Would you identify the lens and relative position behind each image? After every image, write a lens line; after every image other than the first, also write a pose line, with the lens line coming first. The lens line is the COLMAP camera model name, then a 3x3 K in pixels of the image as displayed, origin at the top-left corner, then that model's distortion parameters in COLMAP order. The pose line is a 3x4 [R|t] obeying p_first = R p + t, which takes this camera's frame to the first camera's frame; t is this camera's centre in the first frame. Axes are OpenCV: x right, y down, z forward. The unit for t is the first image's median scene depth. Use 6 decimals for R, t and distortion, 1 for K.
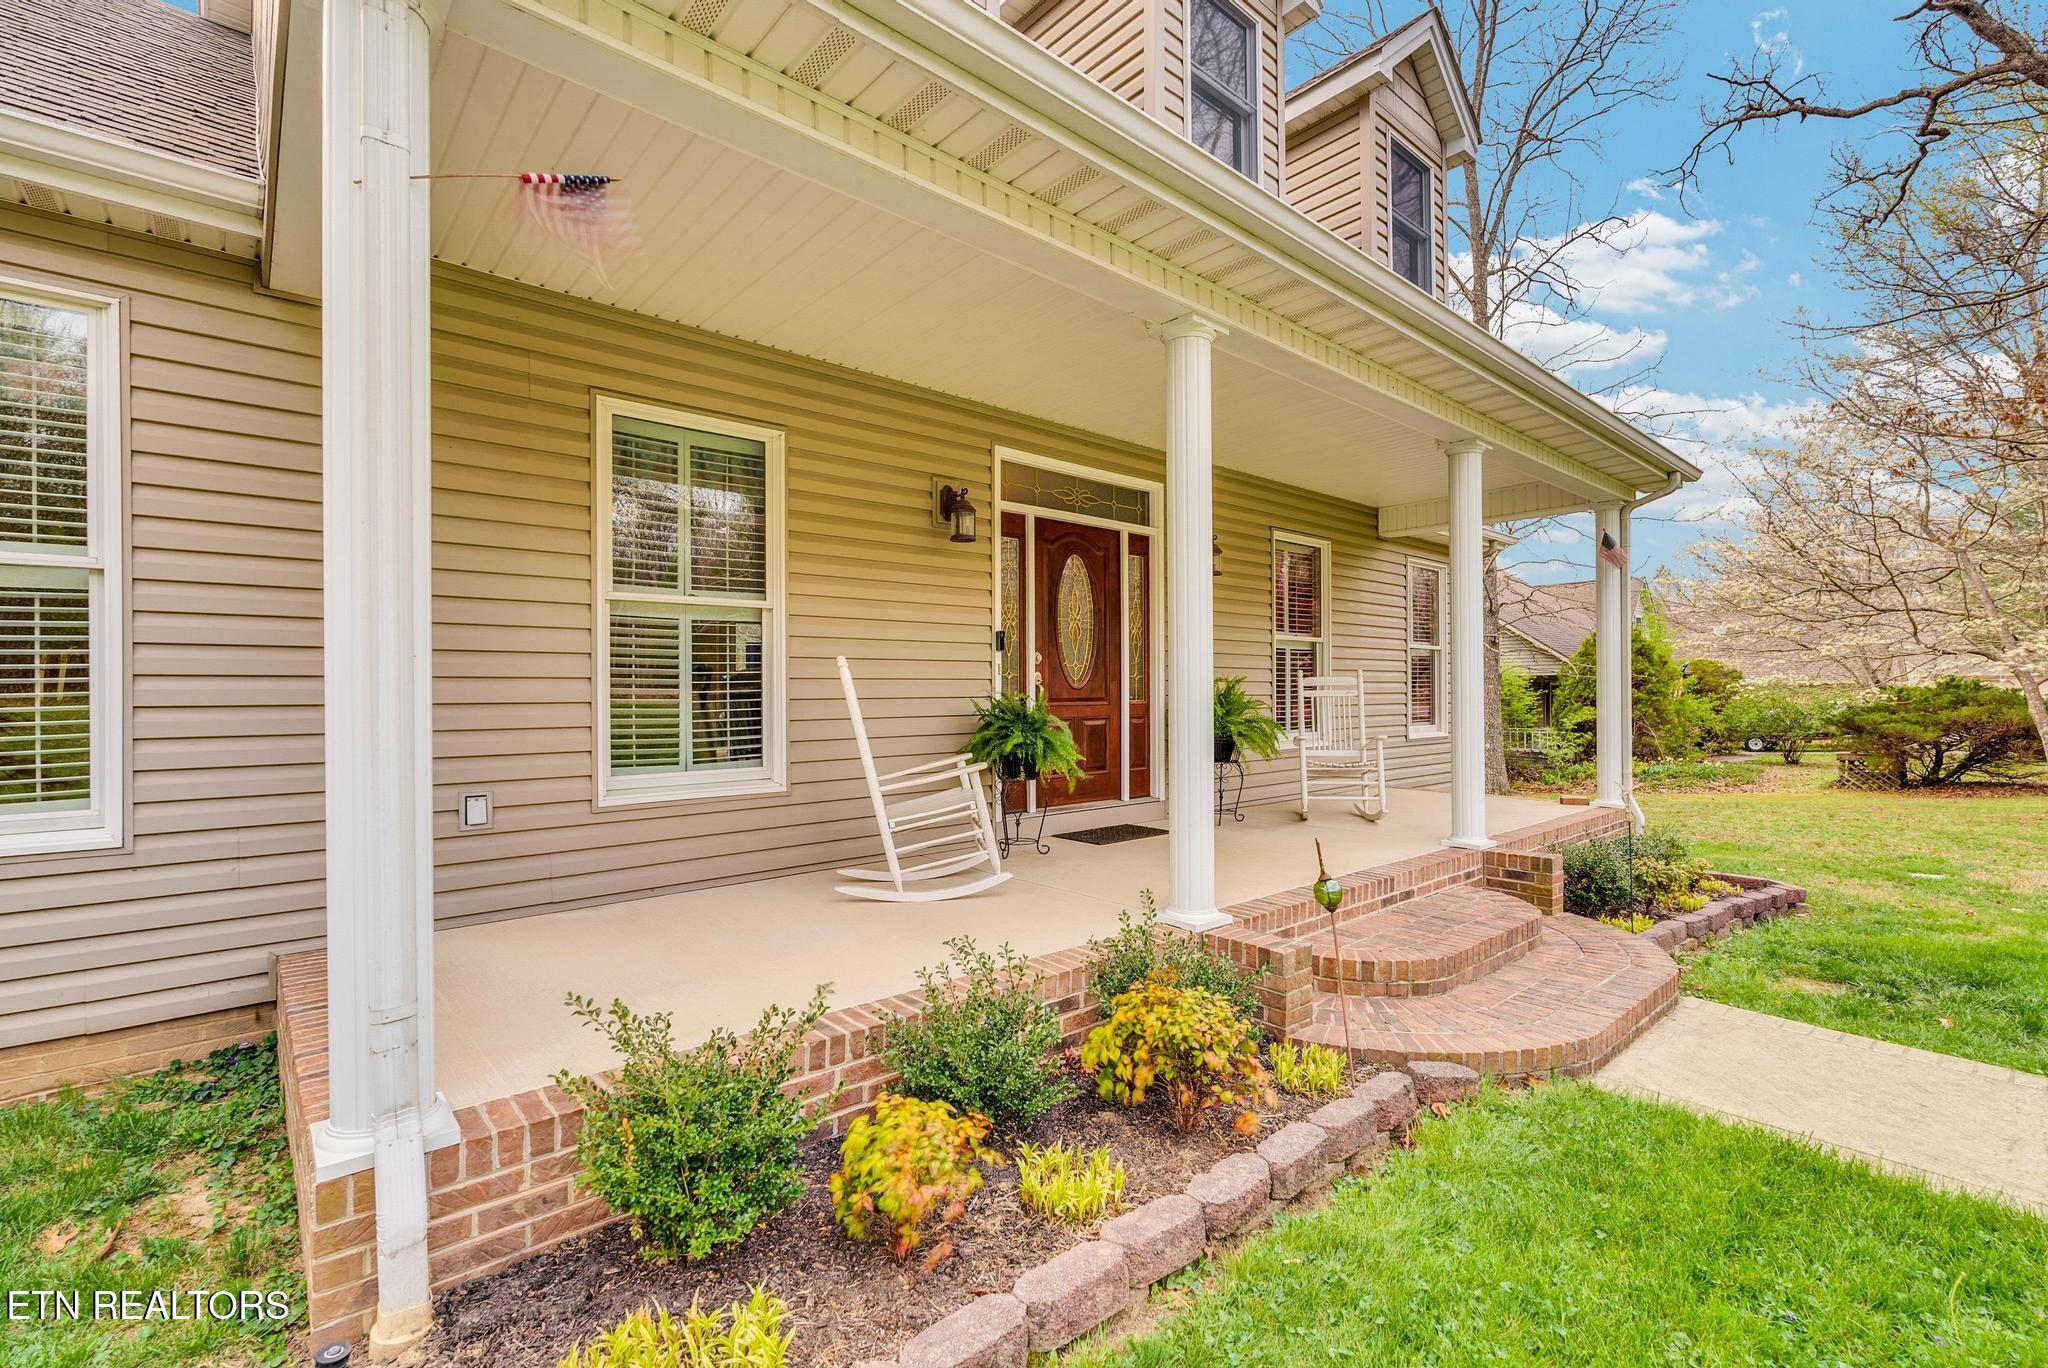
lens RADIAL K [[899.8, 0, 1039.5], [0, 899.8, 686.5], [0, 0, 1]] dist [-0.009346, -0.000314]
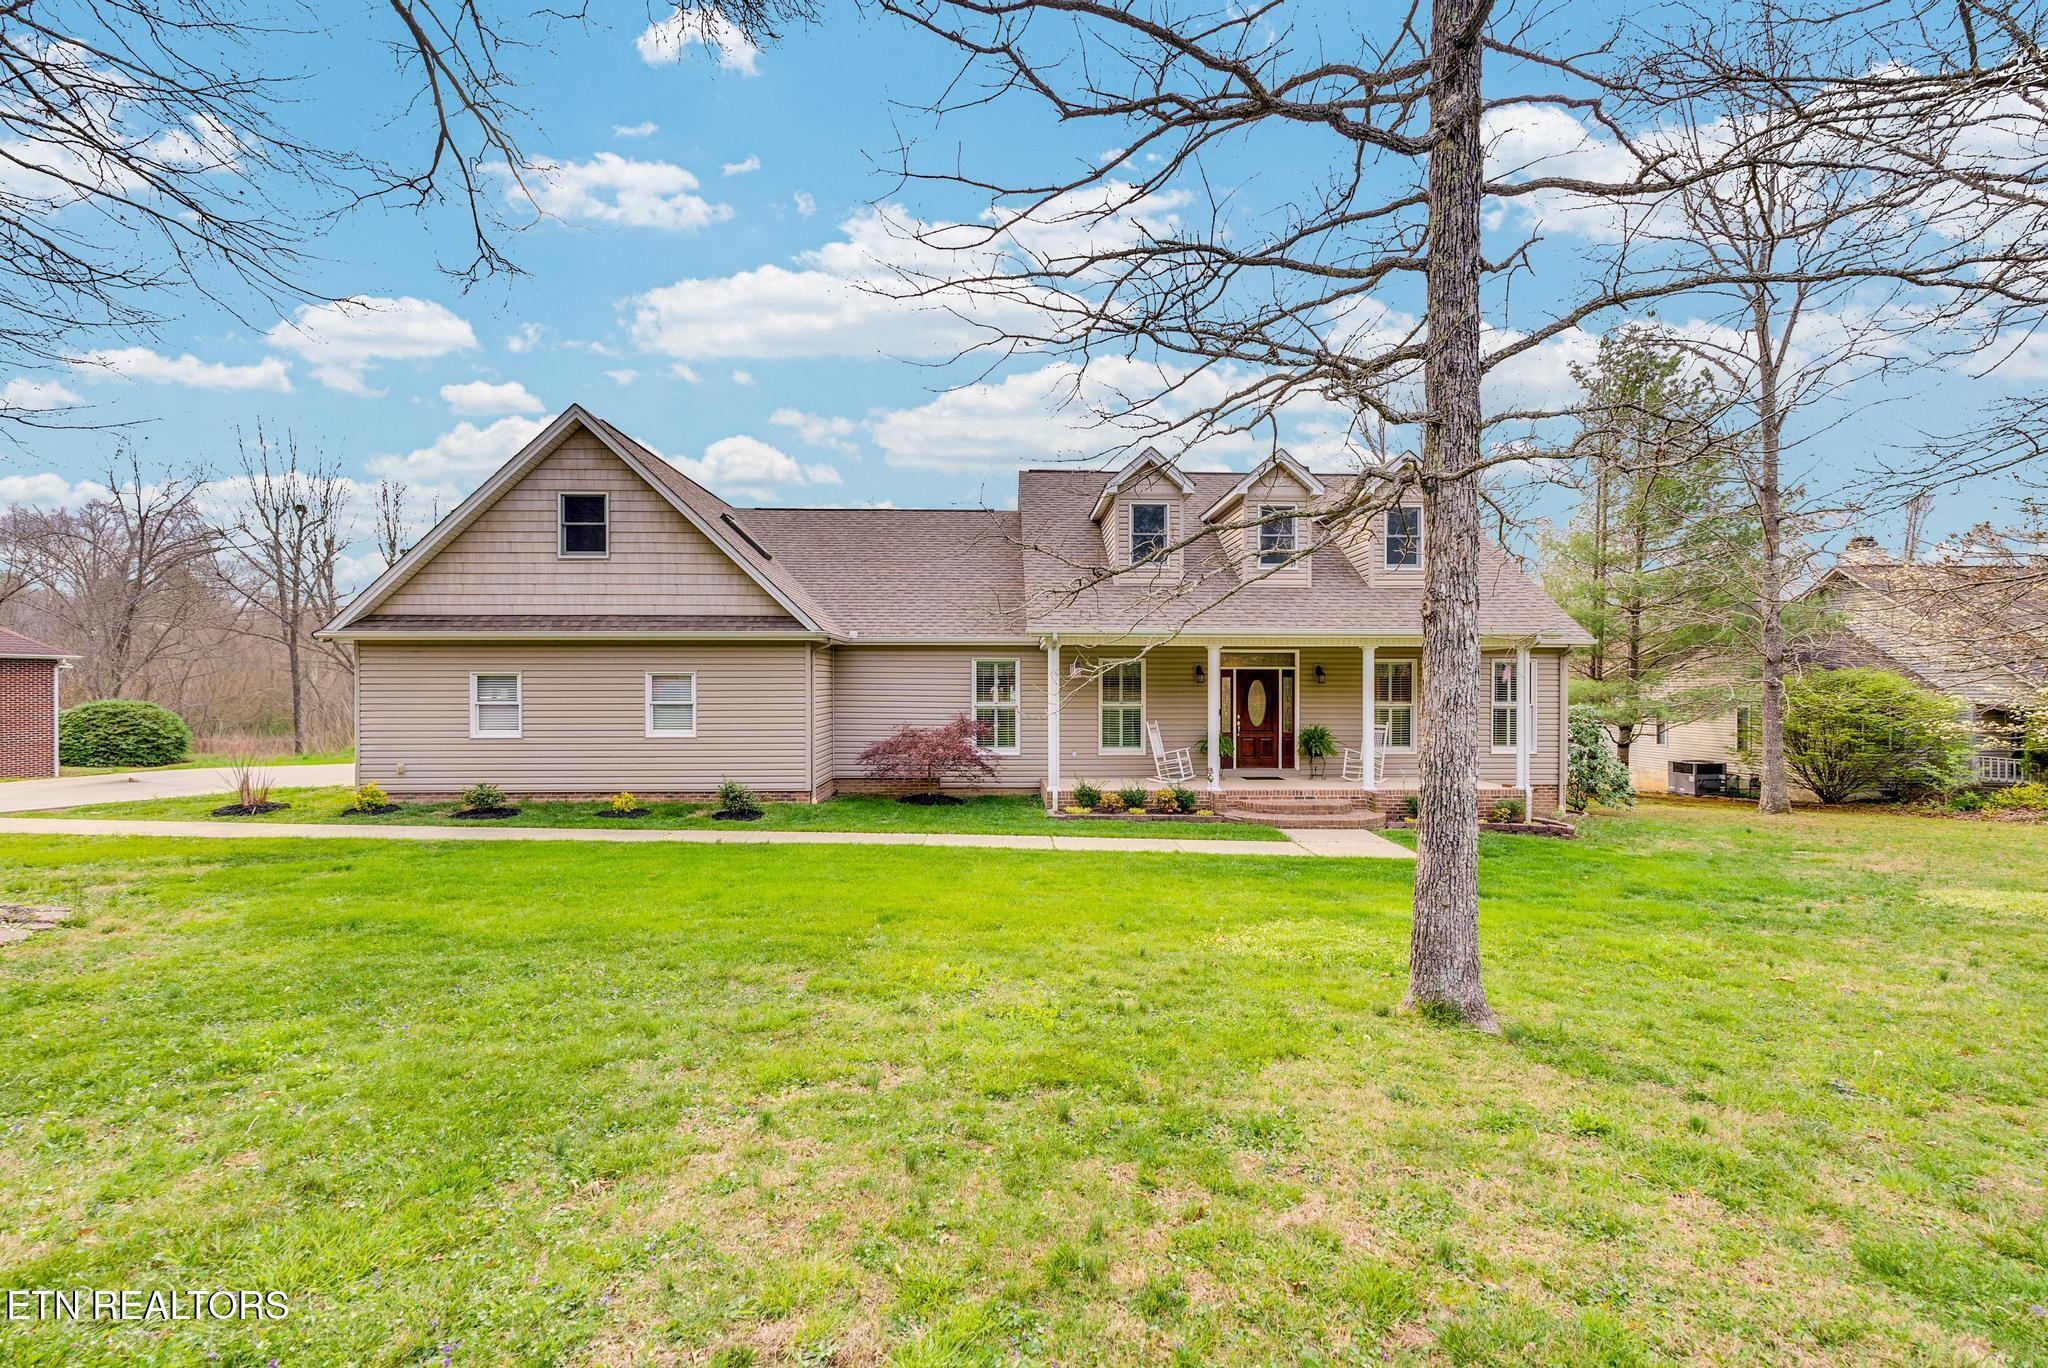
lens RADIAL K [[899.8, 0, 1034.4], [0, 899.8, 676.1], [0, 0, 1]] dist [-0.009346, -0.000314]
pose [[0.771912, 0.005305, -0.635708, 1.299893], [-0.003562, 0.999986, 0.004020, -0.166623], [0.635720, -0.000839, 0.771919, -1.630854]]
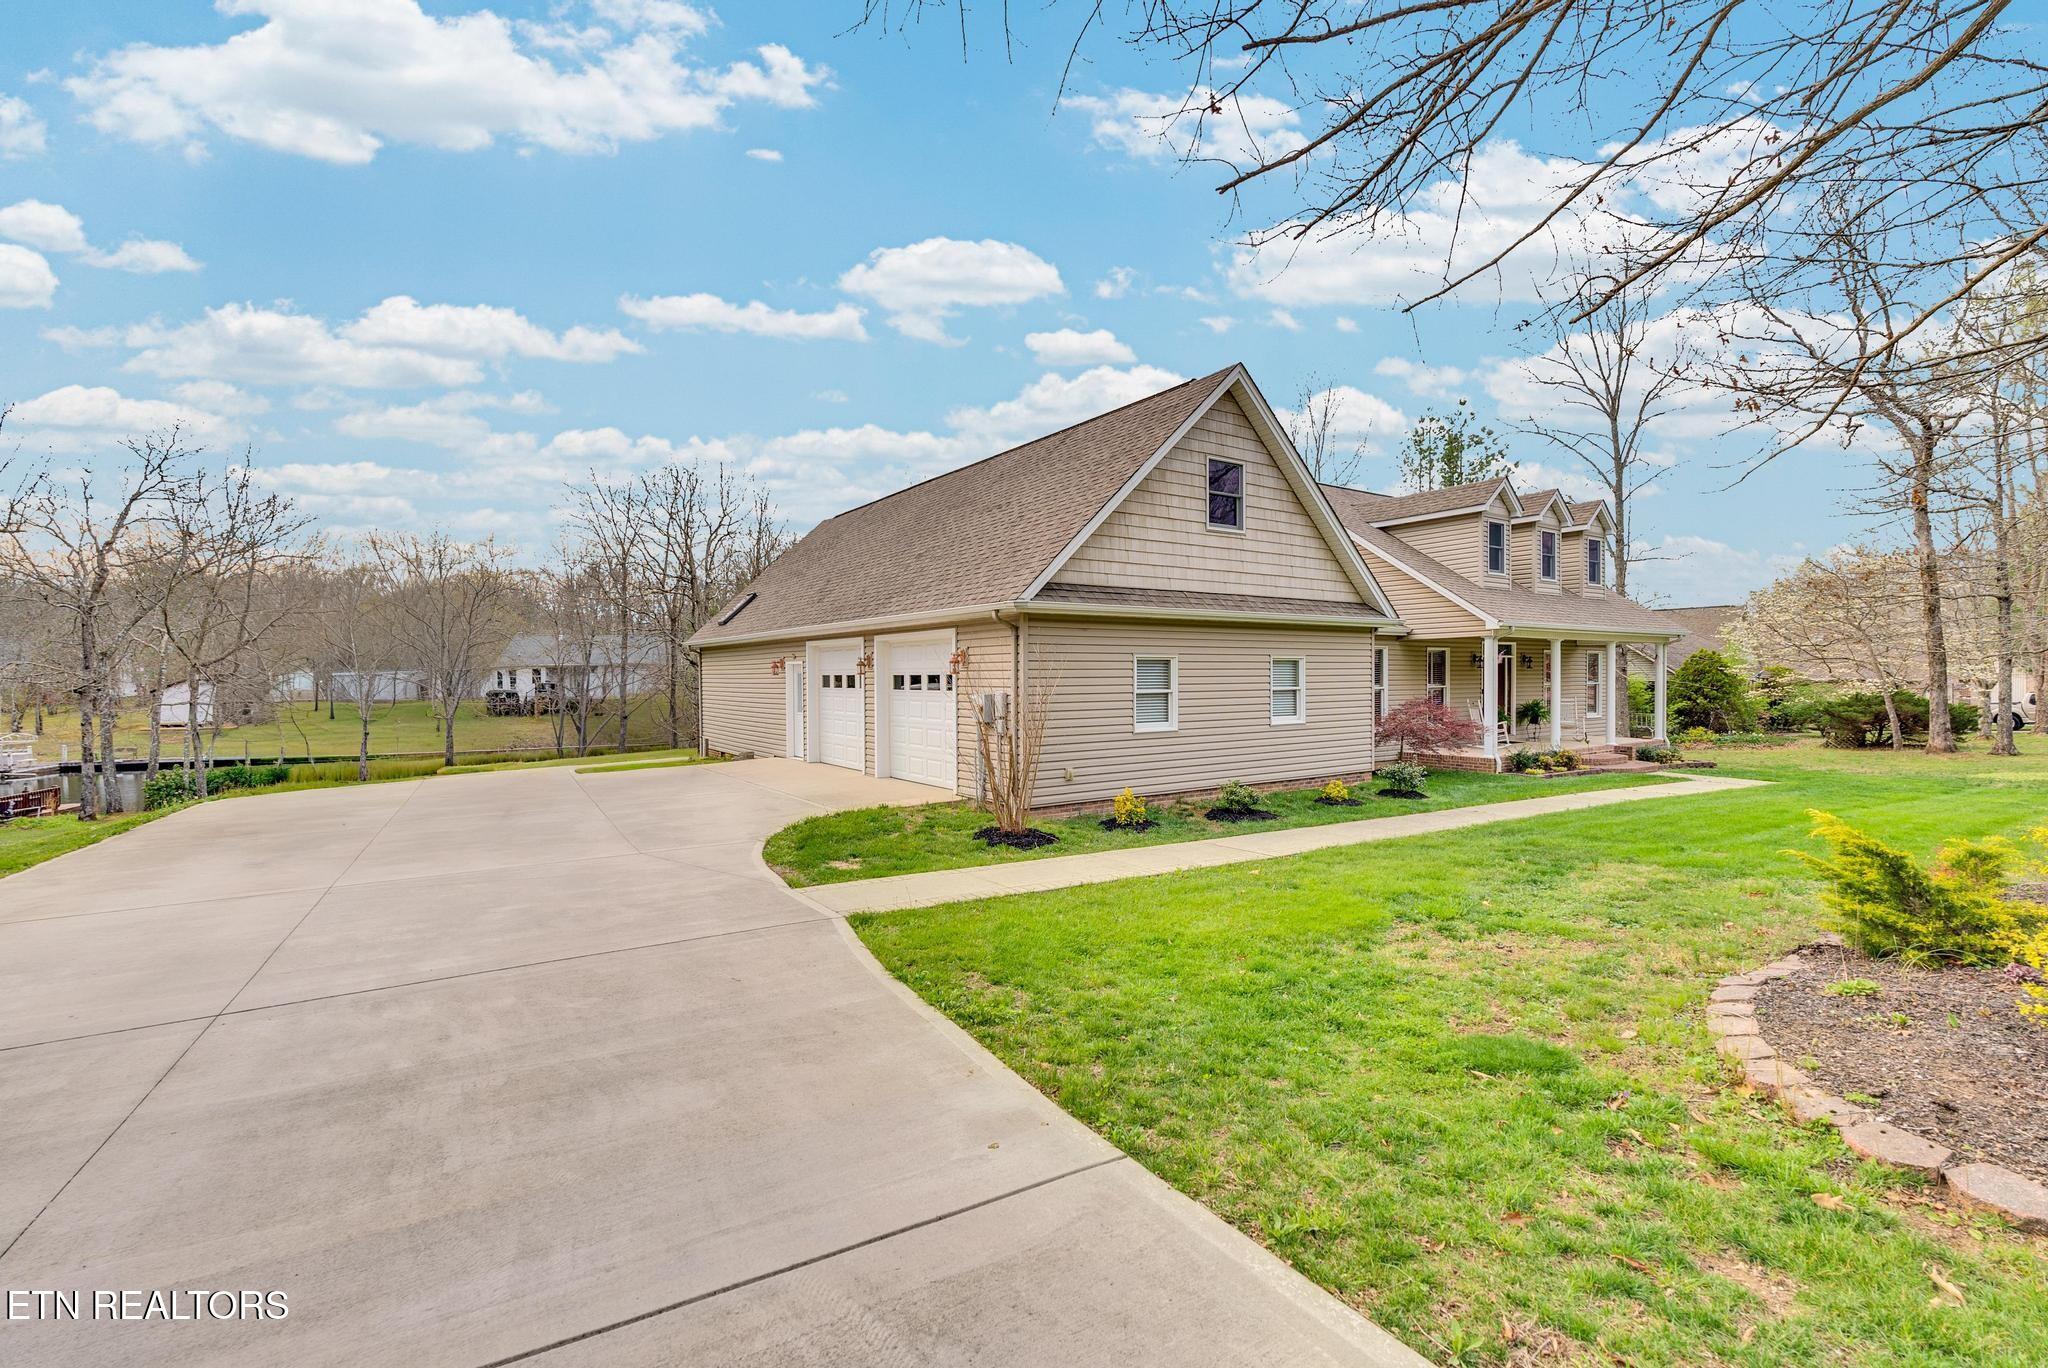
lens RADIAL K [[899.8, 0, 1027.0], [0, 899.8, 679.7], [0, 0, 1]] dist [-0.009346, -0.000314]
pose [[0.991826, 0.002149, -0.127579, -1.353382], [-0.000476, 0.999914, 0.013142, -0.134085], [0.127597, -0.012974, 0.991741, -2.794980]]
